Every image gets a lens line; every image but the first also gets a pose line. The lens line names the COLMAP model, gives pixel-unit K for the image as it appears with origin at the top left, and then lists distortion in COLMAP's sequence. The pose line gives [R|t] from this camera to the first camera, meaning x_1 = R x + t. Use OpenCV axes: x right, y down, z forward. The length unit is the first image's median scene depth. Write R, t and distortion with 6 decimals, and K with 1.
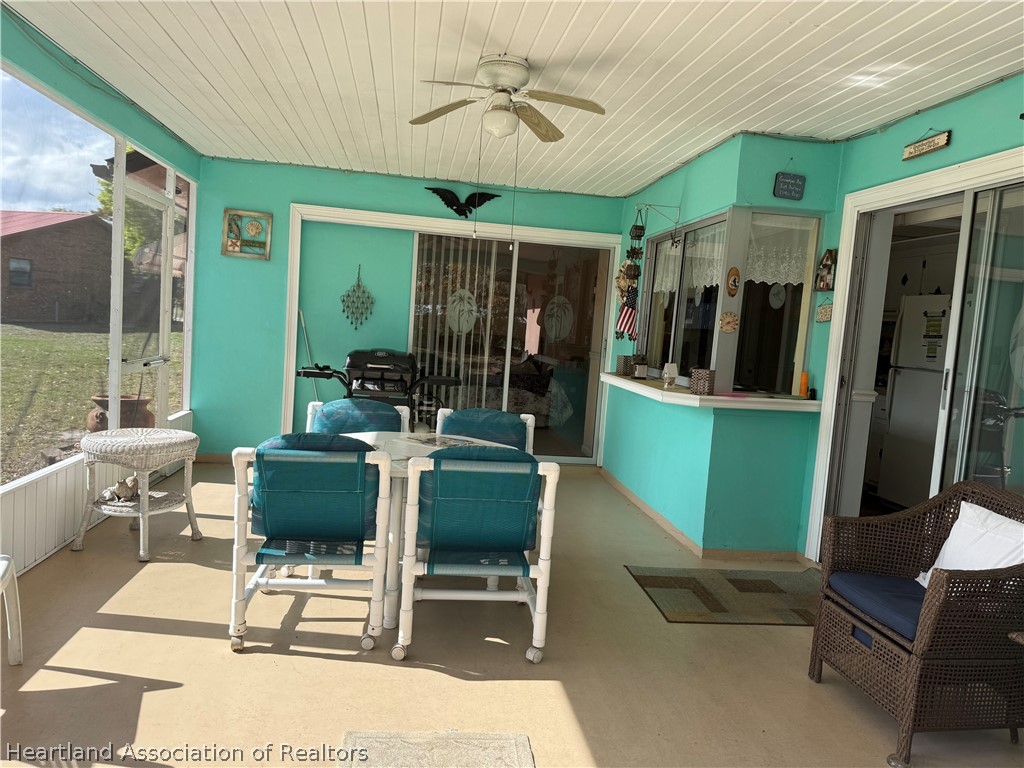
lens RADIAL K [[717.7, 0, 505.4], [0, 717.7, 383.2], [0, 0, 1]] dist [0.088905, -0.119755]
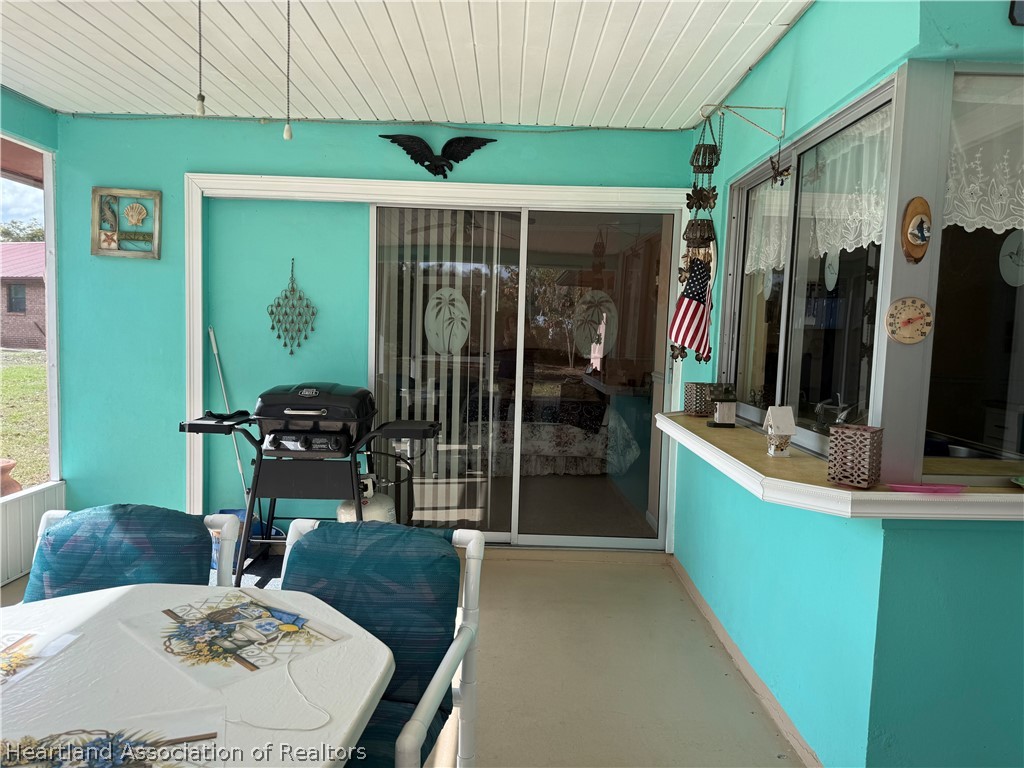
lens RADIAL K [[717.7, 0, 500.6], [0, 717.7, 382.2], [0, 0, 1]] dist [0.088905, -0.119755]
pose [[0.988913, -0.032228, -0.144960, 0.114248], [0.030293, 0.999420, -0.015536, -0.043408], [0.145376, 0.010972, 0.989316, 0.484329]]
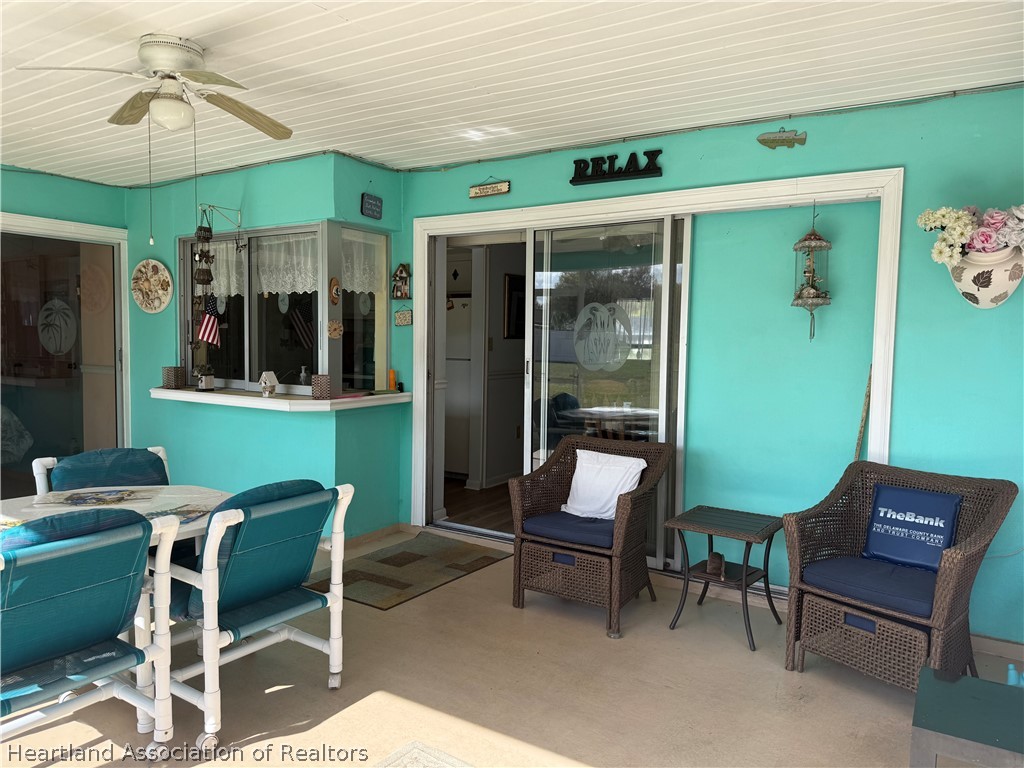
lens RADIAL K [[717.7, 0, 510.7], [0, 717.7, 394.3], [0, 0, 1]] dist [0.088905, -0.119755]
pose [[0.640367, -0.115367, 0.759356, -0.324926], [0.093020, 0.993027, 0.072424, -0.038905], [-0.762416, 0.024257, 0.646633, 0.108422]]
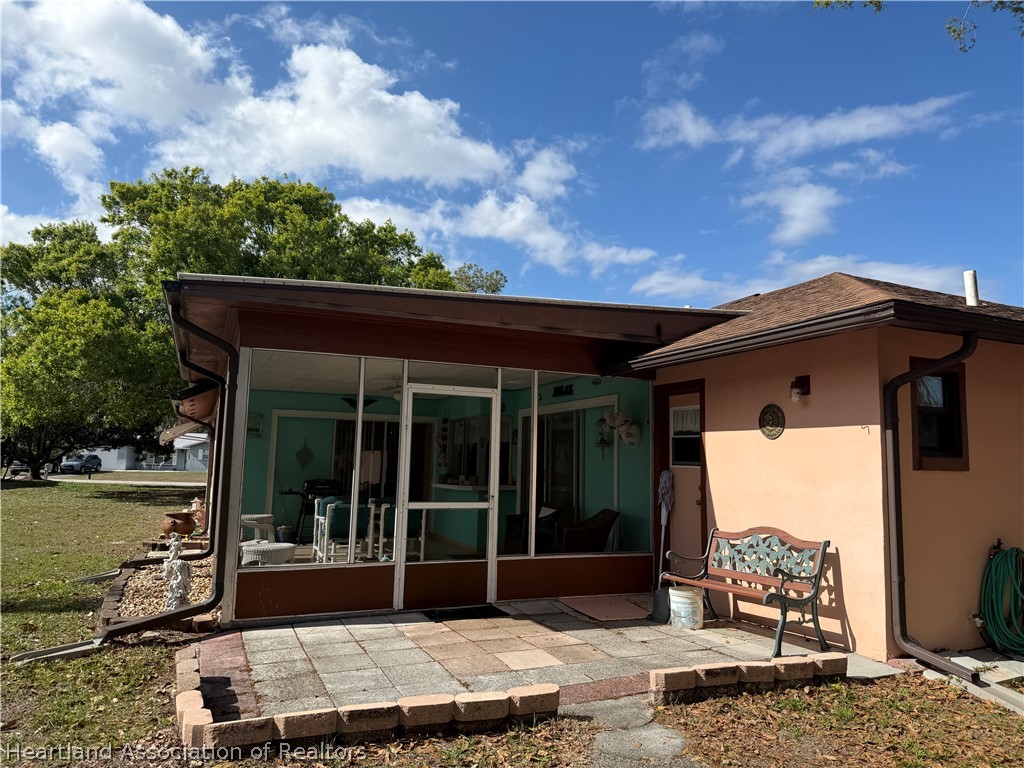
lens RADIAL K [[717.7, 0, 531.3], [0, 717.7, 385.9], [0, 0, 1]] dist [0.088905, -0.119755]
pose [[0.953535, -0.020154, 0.300606, -0.279136], [0.073949, 0.982895, -0.168669, 0.106619], [-0.292065, 0.183061, 0.938715, -1.448845]]
